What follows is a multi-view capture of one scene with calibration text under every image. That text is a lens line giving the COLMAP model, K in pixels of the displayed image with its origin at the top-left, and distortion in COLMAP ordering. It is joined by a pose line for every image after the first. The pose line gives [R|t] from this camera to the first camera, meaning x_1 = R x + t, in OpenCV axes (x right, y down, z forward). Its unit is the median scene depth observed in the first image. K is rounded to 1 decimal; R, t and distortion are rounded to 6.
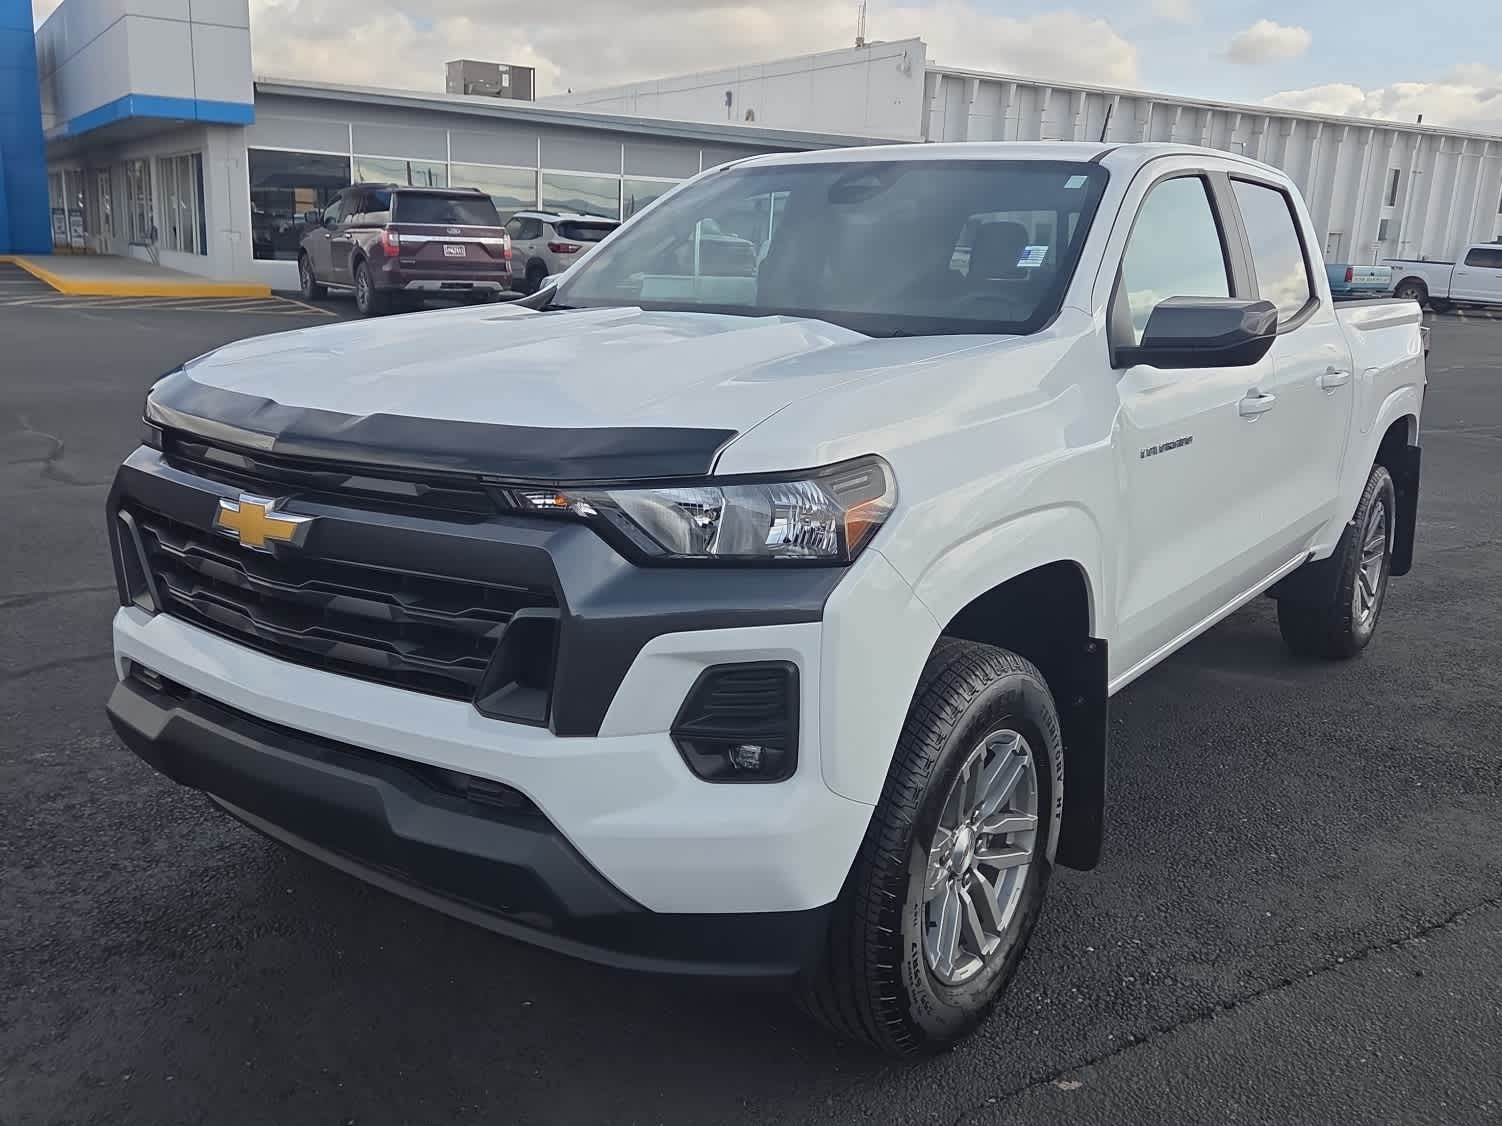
lens RADIAL K [[1350.6, 0, 776.5], [0, 1350.6, 542.0], [0, 0, 1]] dist [0.088547, -0.105451]
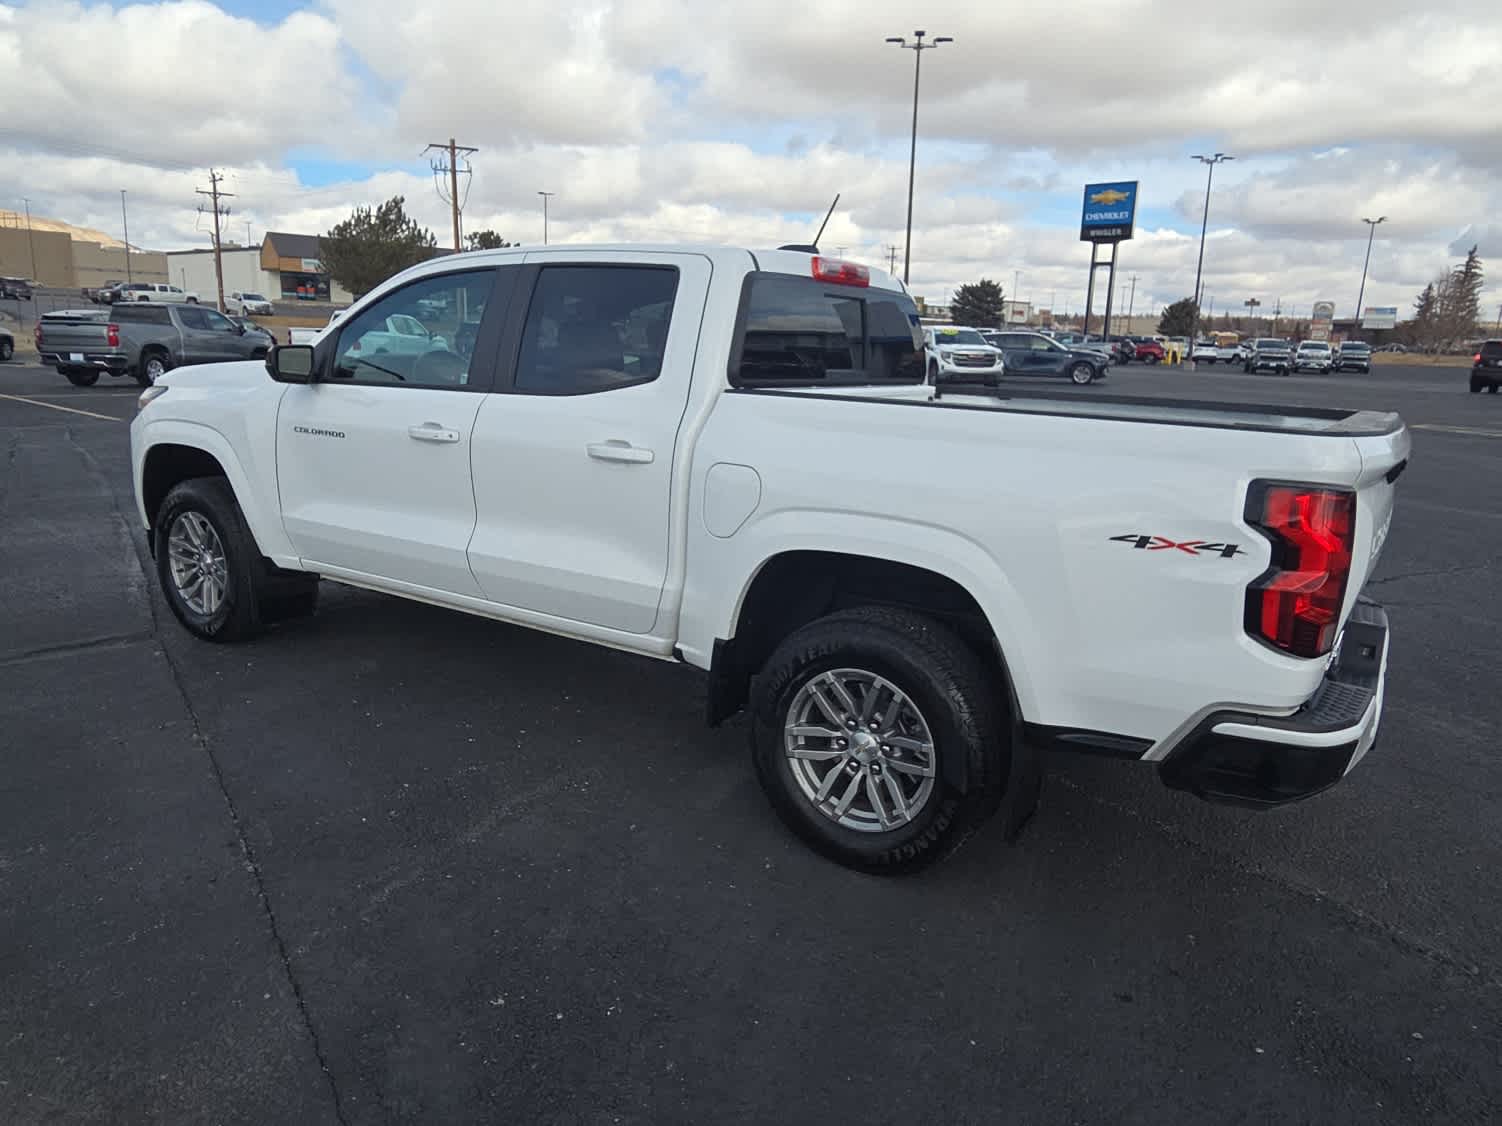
lens RADIAL K [[1035.7, 0, 751.0], [0, 1035.7, 561.9], [0, 0, 1]] dist [0.011499, -0.003417]
pose [[0.019557, 0.179009, -0.983653, 1.096736], [-0.248583, 0.953818, 0.168638, -0.182950], [0.968413, 0.241221, 0.063153, 1.006563]]
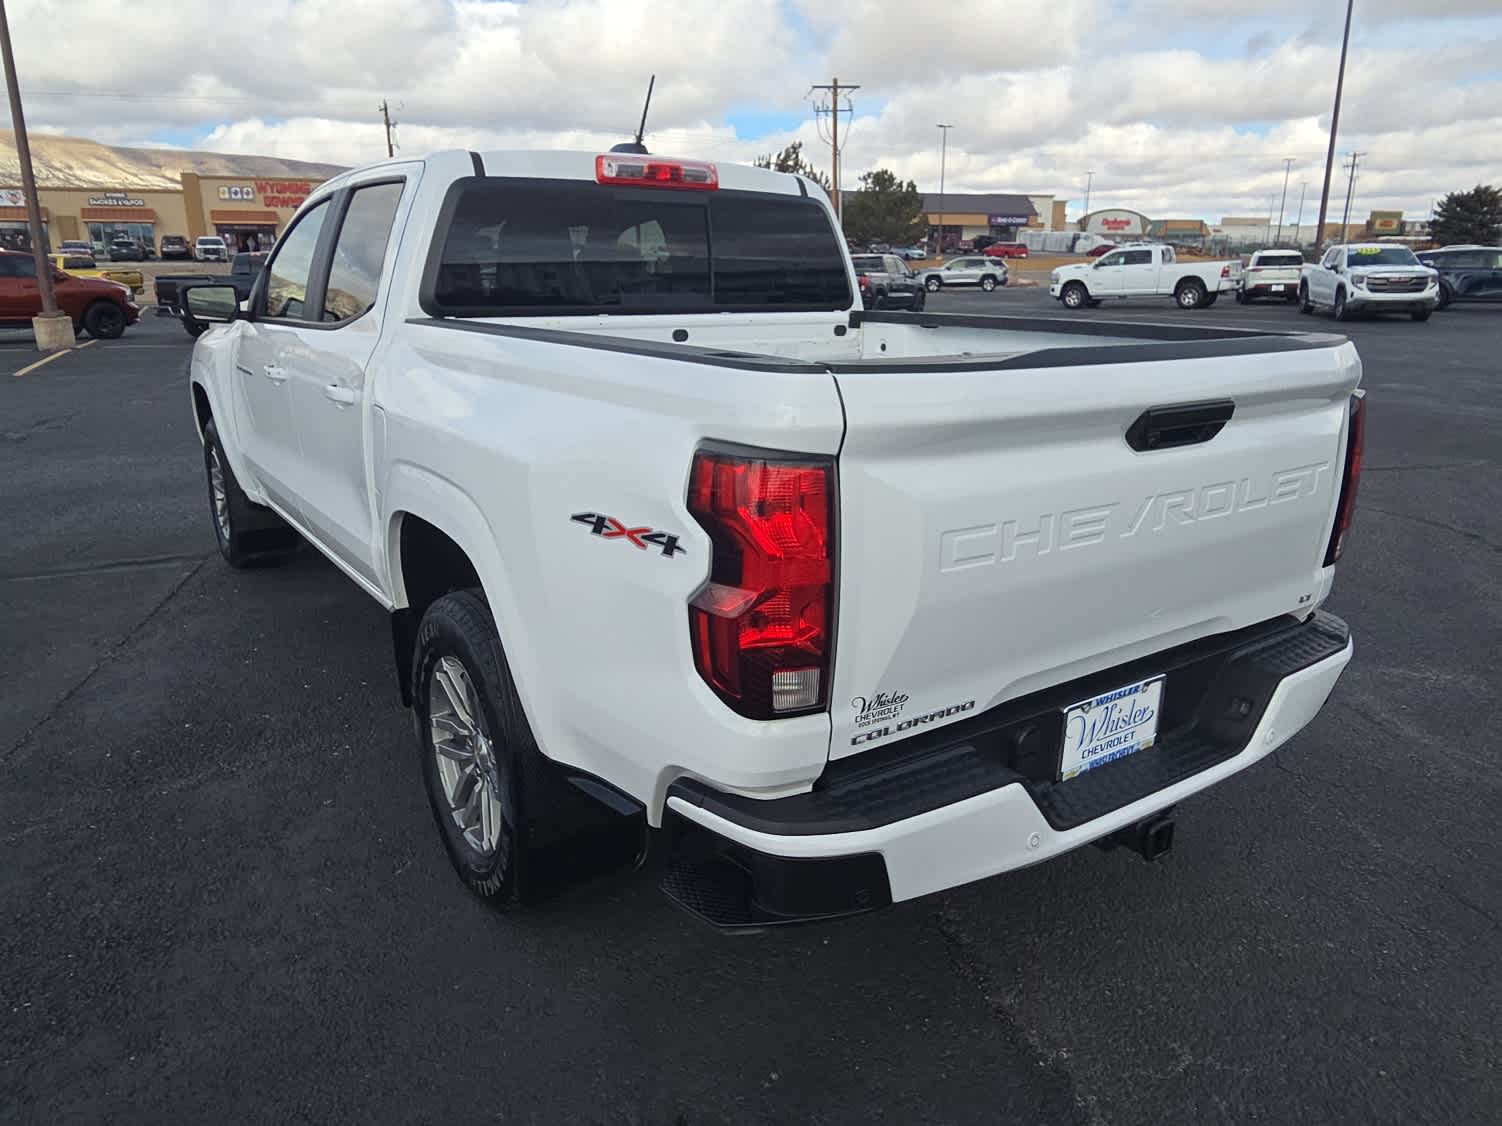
lens RADIAL K [[1035.7, 0, 748.3], [0, 1035.7, 565.9], [0, 0, 1]] dist [0.011499, -0.003417]
pose [[-0.357340, 0.224318, -0.906636, 0.899457], [-0.211884, 0.925949, 0.312608, -0.266639], [0.909622, 0.303809, -0.283350, 1.388533]]
